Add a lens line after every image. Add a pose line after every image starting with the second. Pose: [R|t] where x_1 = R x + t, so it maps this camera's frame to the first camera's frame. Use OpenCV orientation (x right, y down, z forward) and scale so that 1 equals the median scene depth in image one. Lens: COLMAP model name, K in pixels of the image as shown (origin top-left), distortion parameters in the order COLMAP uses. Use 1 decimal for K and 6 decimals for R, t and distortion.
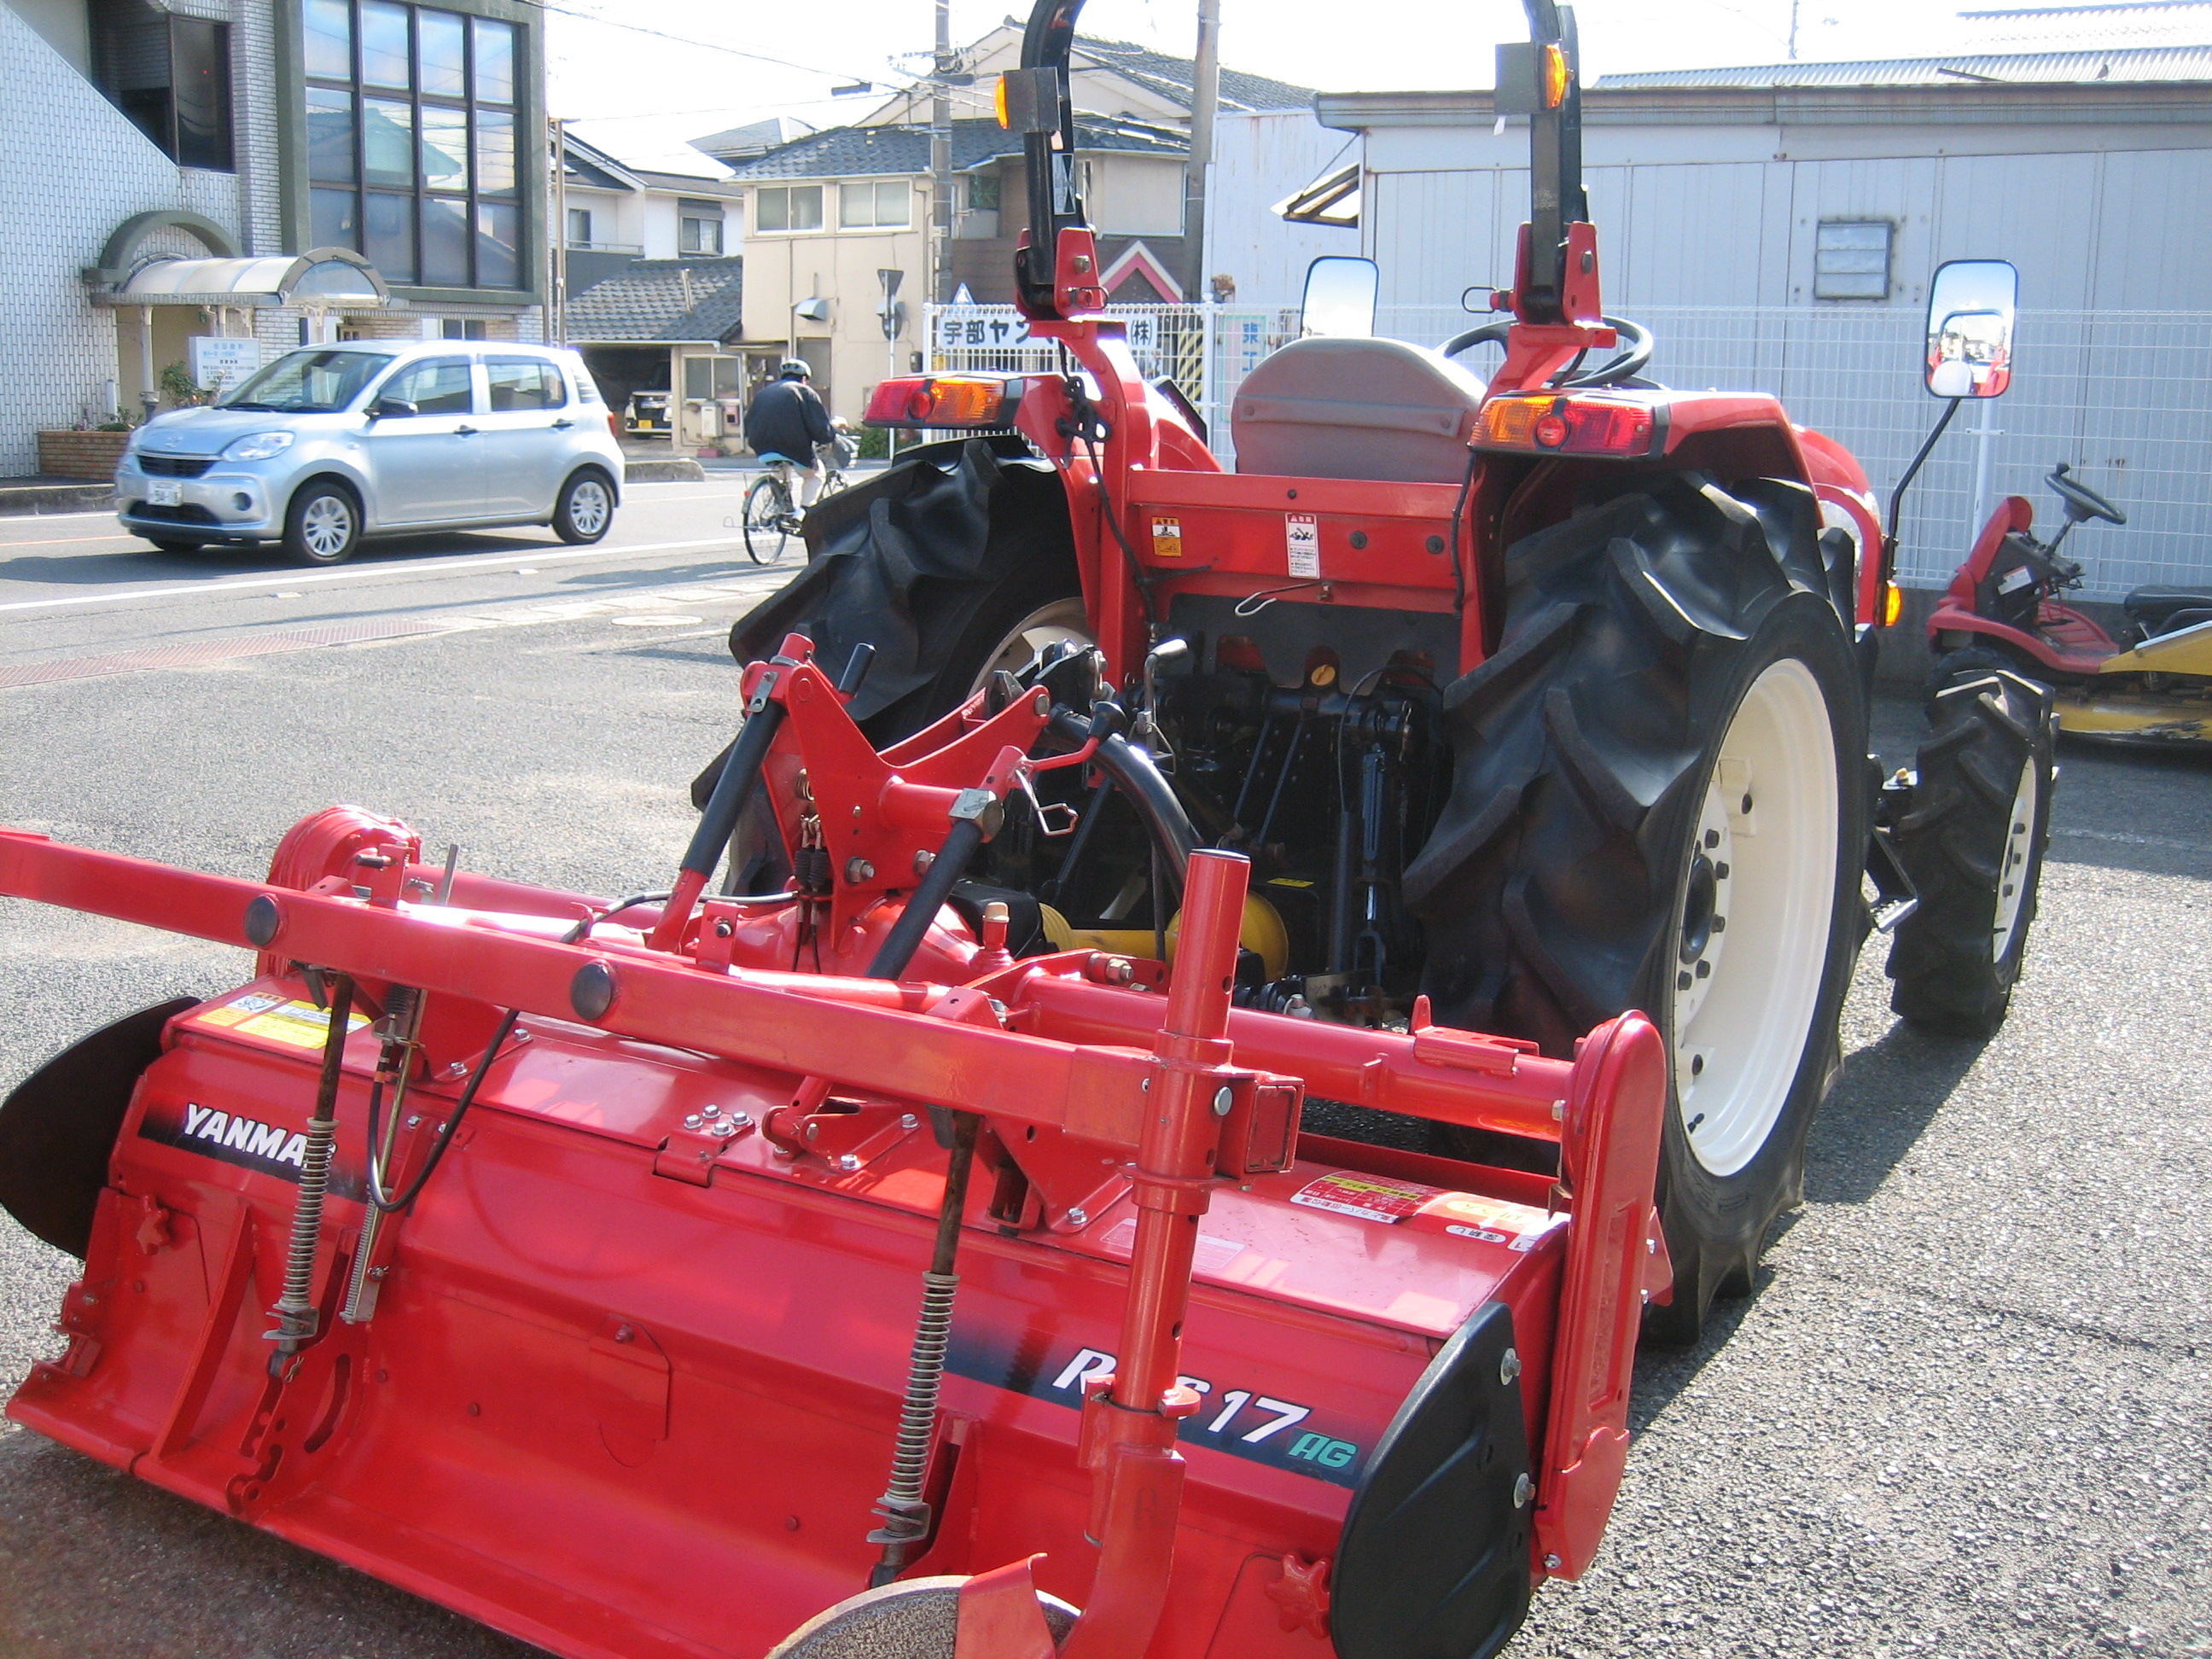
lens RADIAL K [[2289.6, 0, 1143.4], [0, 2289.6, 823.0], [0, 0, 1]] dist [-0.153016, 0.195272]
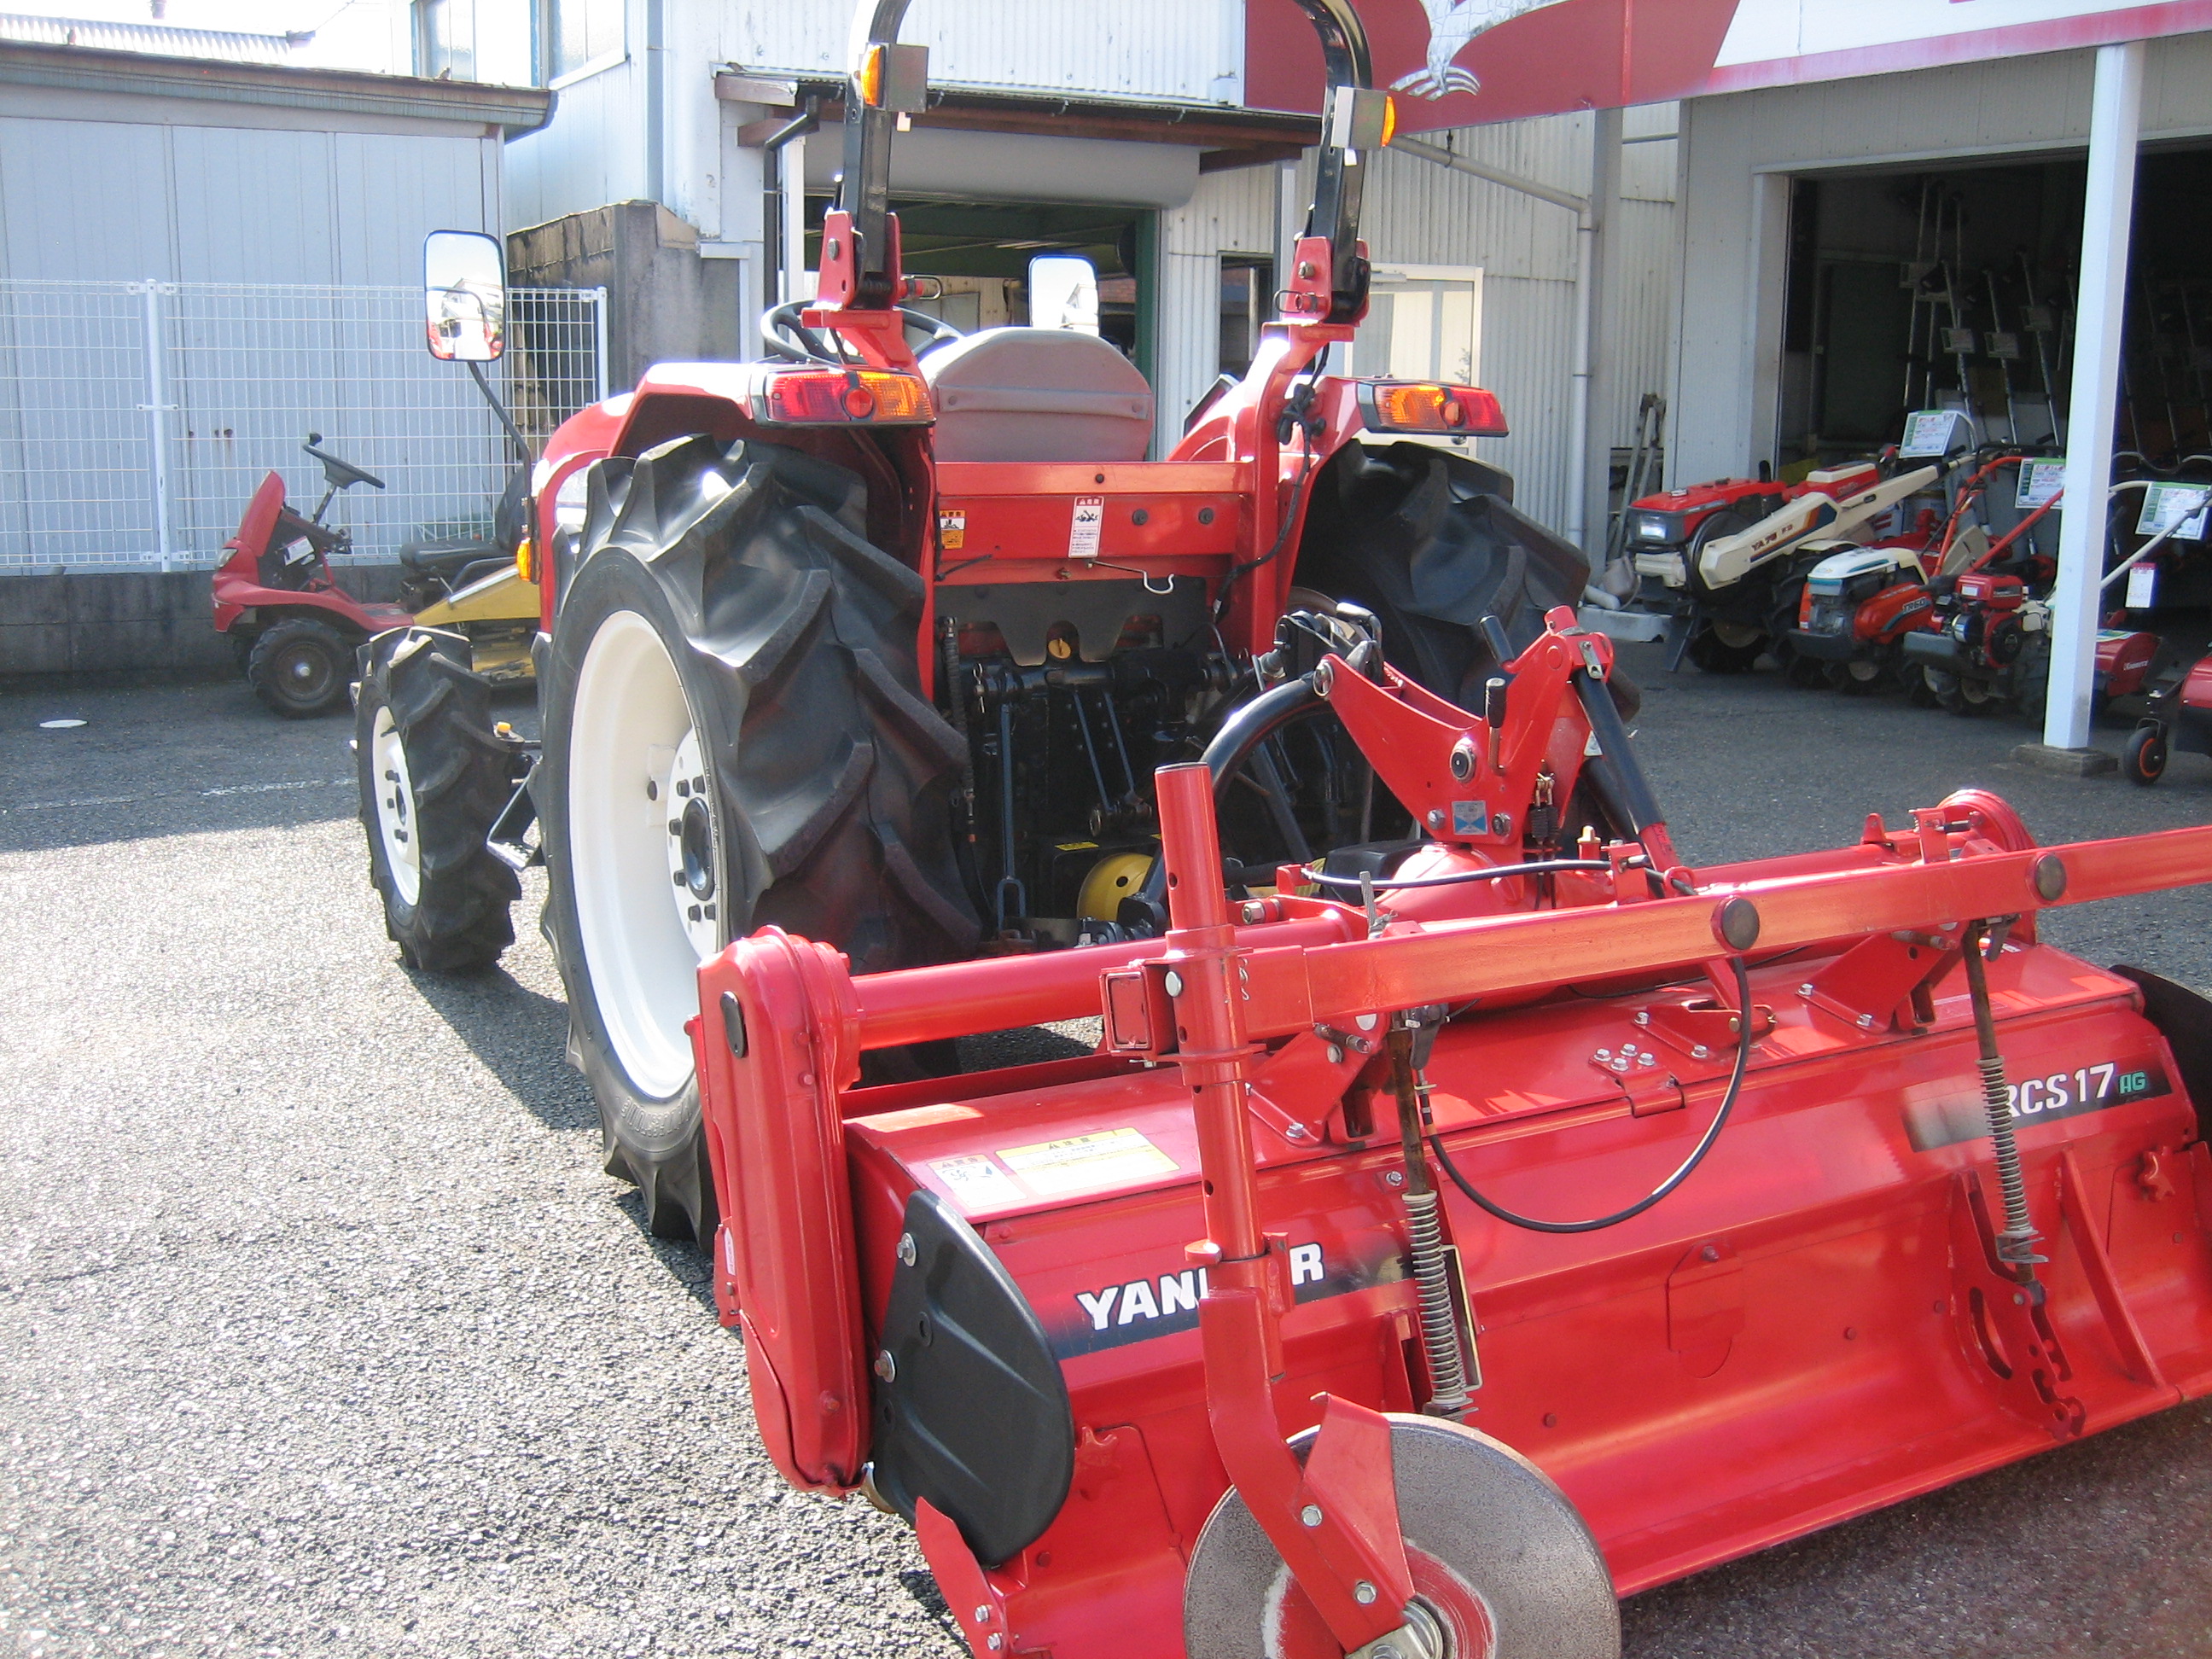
lens RADIAL K [[2289.6, 0, 1143.4], [0, 2289.6, 823.0], [0, 0, 1]] dist [-0.153016, 0.195272]
pose [[0.484014, -0.176680, 0.857038, -0.256479], [0.162708, 0.980496, 0.110242, -0.029467], [-0.859800, 0.086088, 0.503321, 0.133849]]
